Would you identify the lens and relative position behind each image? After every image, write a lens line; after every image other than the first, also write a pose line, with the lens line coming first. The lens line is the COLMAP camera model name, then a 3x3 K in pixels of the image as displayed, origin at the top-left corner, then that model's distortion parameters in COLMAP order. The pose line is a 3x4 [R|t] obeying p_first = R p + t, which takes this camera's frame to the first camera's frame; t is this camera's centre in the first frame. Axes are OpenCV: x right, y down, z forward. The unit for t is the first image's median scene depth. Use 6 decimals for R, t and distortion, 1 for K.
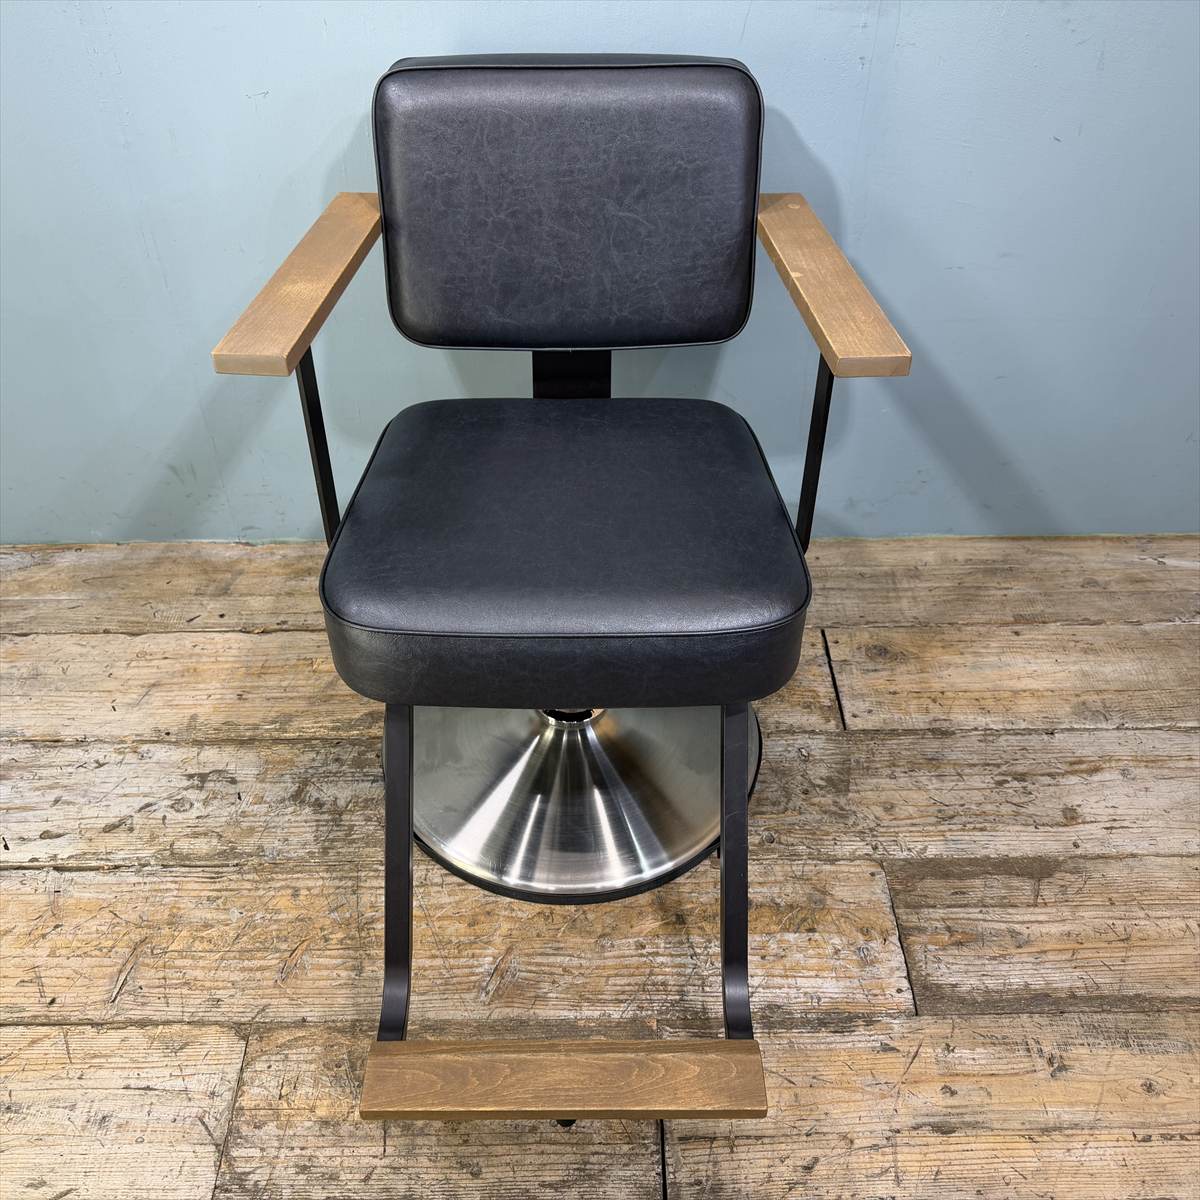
lens RADIAL K [[1145.2, 0, 604.6], [0, 1145.2, 604.4], [0, 0, 1]] dist [0.189845, -0.441256]
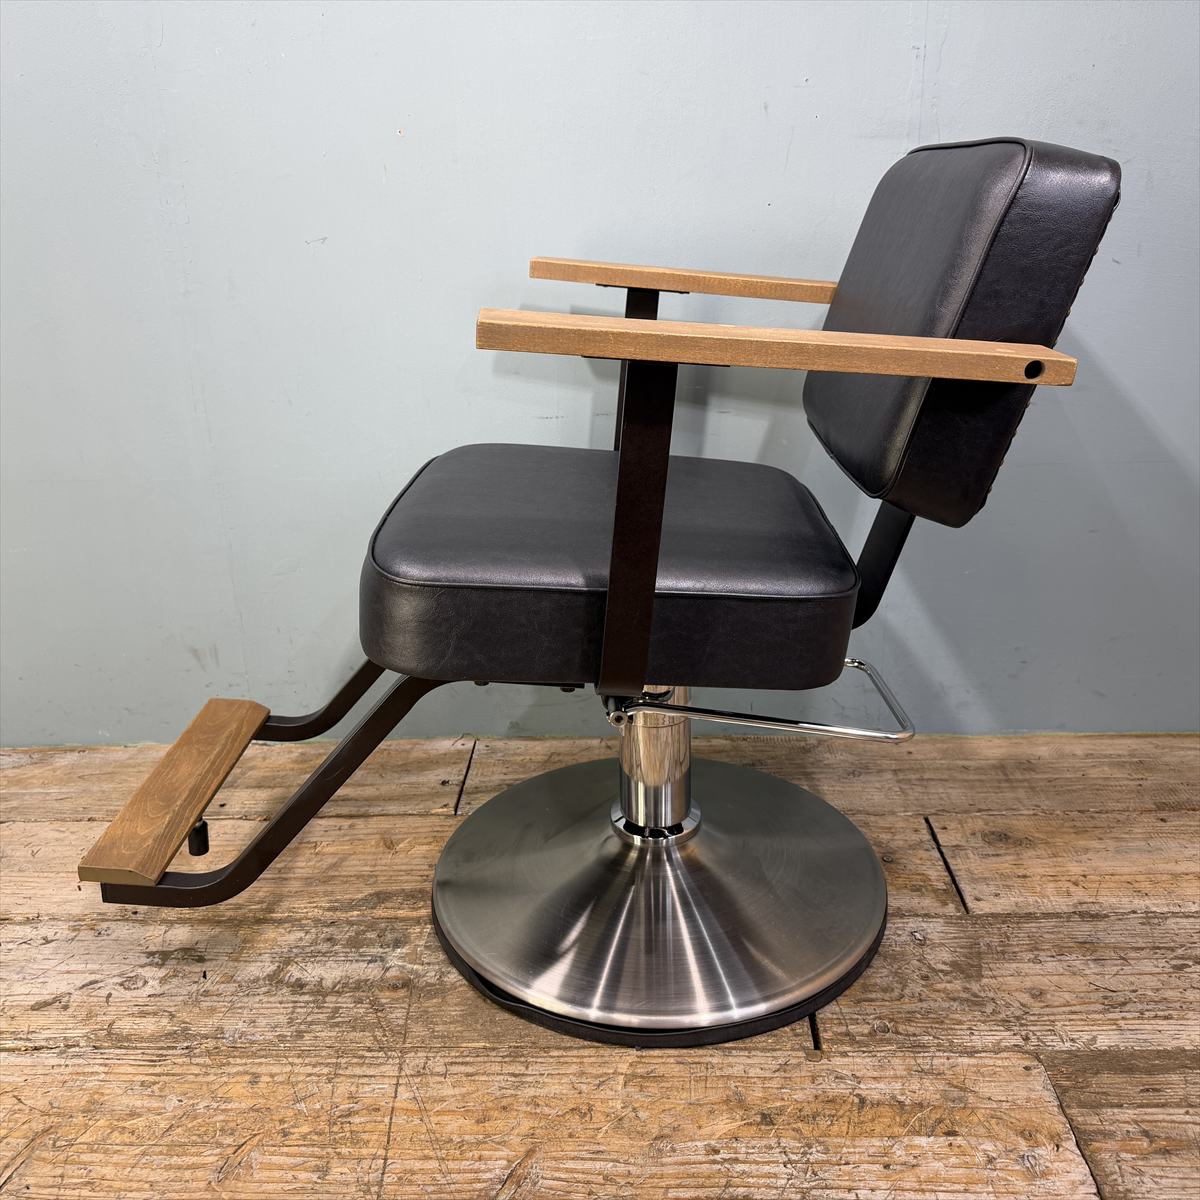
lens RADIAL K [[1157.4, 0, 597.7], [0, 1157.4, 598.3], [0, 0, 1]] dist [0.006911, -0.012595]
pose [[0.998039, -0.014881, -0.060808, 0.008318], [-0.009982, 0.921076, -0.389254, 0.245060], [0.061801, 0.389098, 0.919121, 0.194142]]
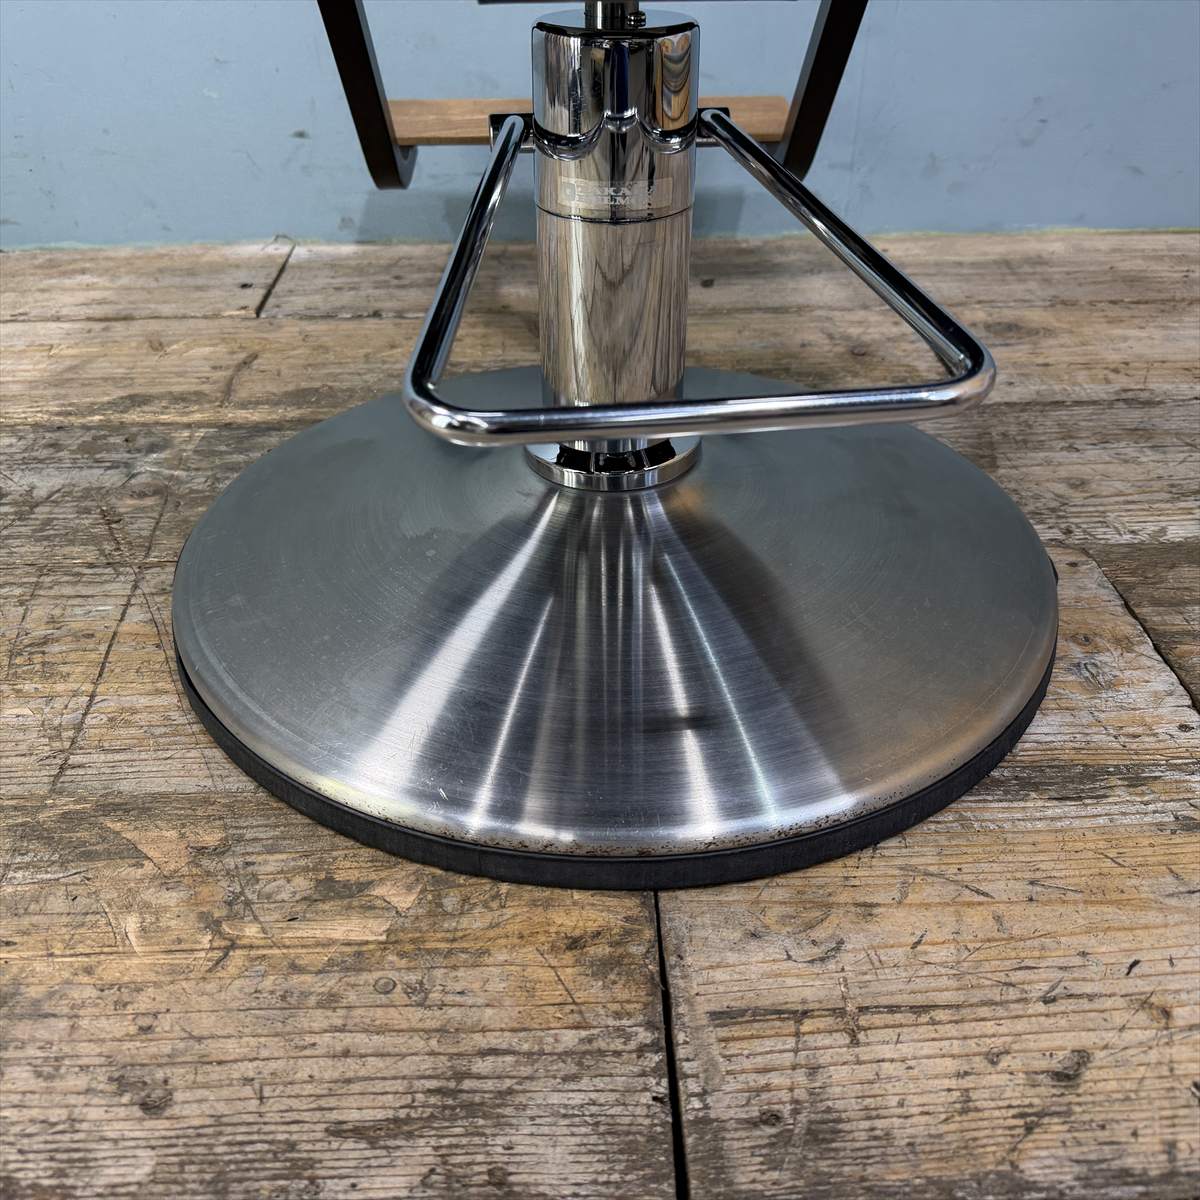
lens RADIAL K [[1152.7, 0, 594.1], [0, 1152.7, 599.1], [0, 0, 1]] dist [0.083373, -0.201416]
pose [[0.999832, -0.017628, 0.004992, 0.021873], [0.018193, 0.987470, -0.156757, 0.320011], [-0.002166, 0.156822, 0.987625, 0.507048]]
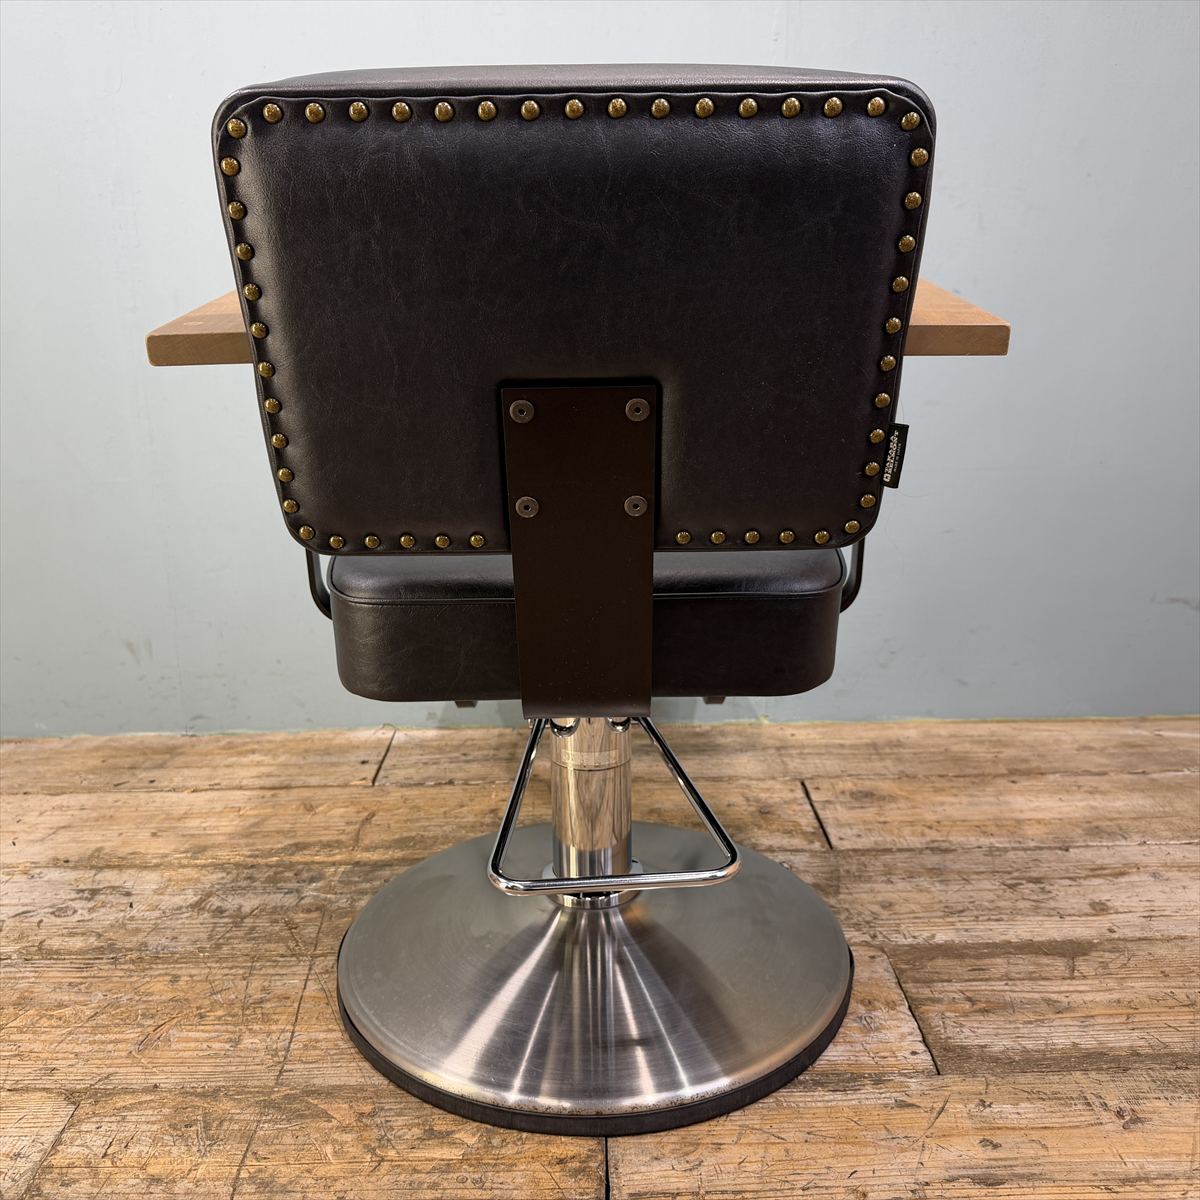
lens RADIAL K [[1149.4, 0, 600.5], [0, 1149.4, 588.8], [0, 0, 1]] dist [0.153843, -0.344107]
pose [[0.999787, -0.017659, -0.010709, 0.050178], [0.010276, 0.875148, -0.483746, 0.401163], [0.017914, 0.483533, 0.875143, 0.141035]]
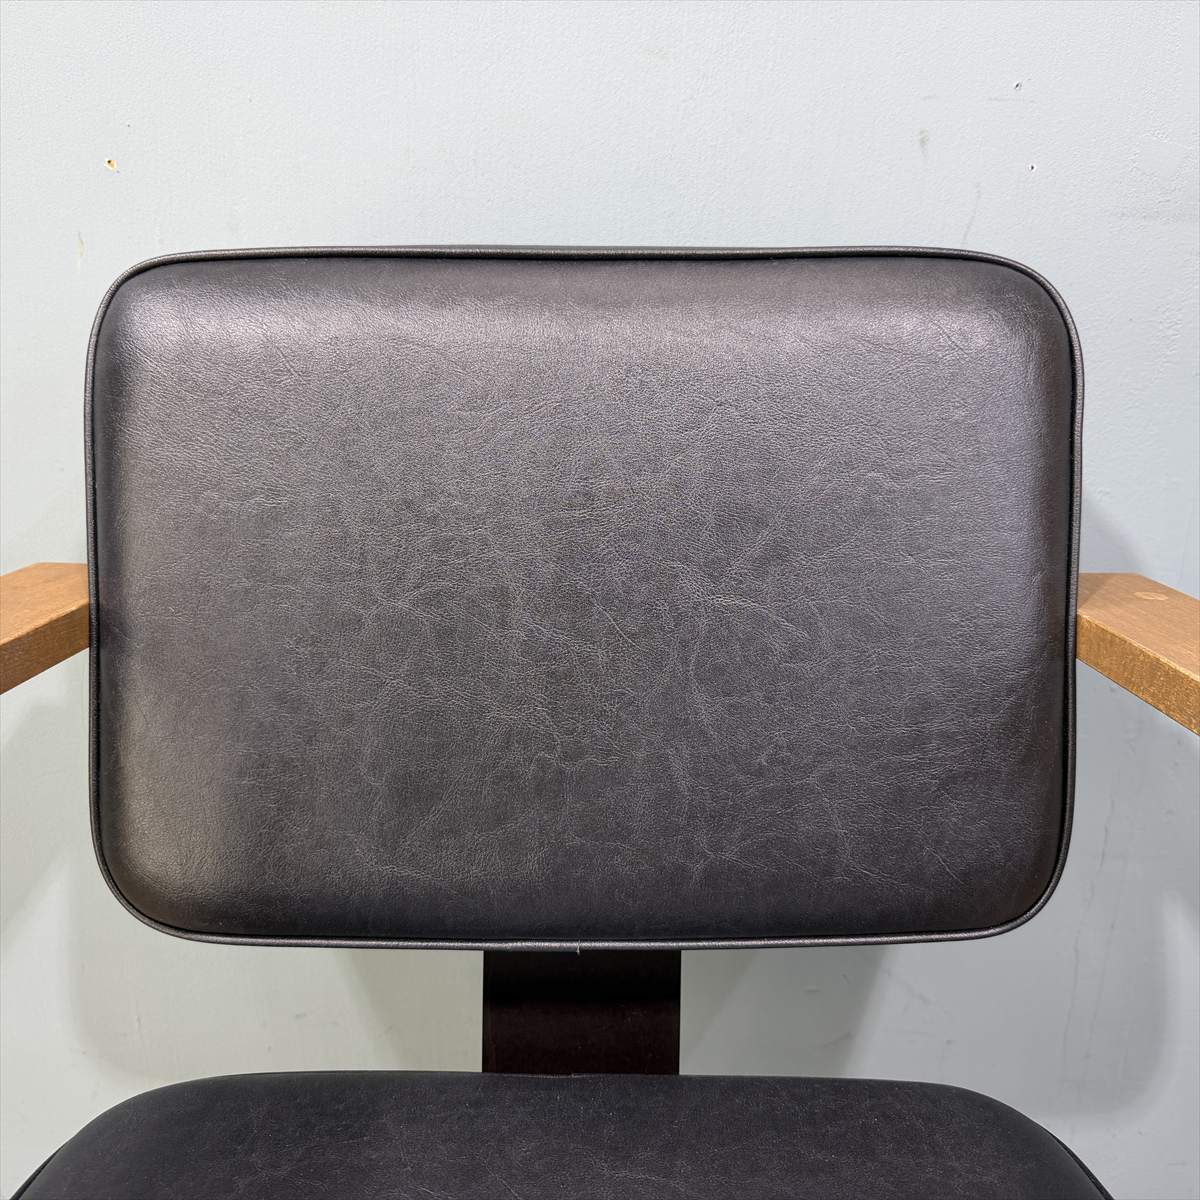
lens RADIAL K [[1149.4, 0, 600.5], [0, 1149.4, 588.8], [0, 0, 1]] dist [0.153843, -0.344107]
pose [[0.999819, 0.006508, -0.017852, -0.015610], [-0.012808, 0.924817, -0.380197, -0.176072], [0.014035, 0.380357, 0.924733, 0.584350]]
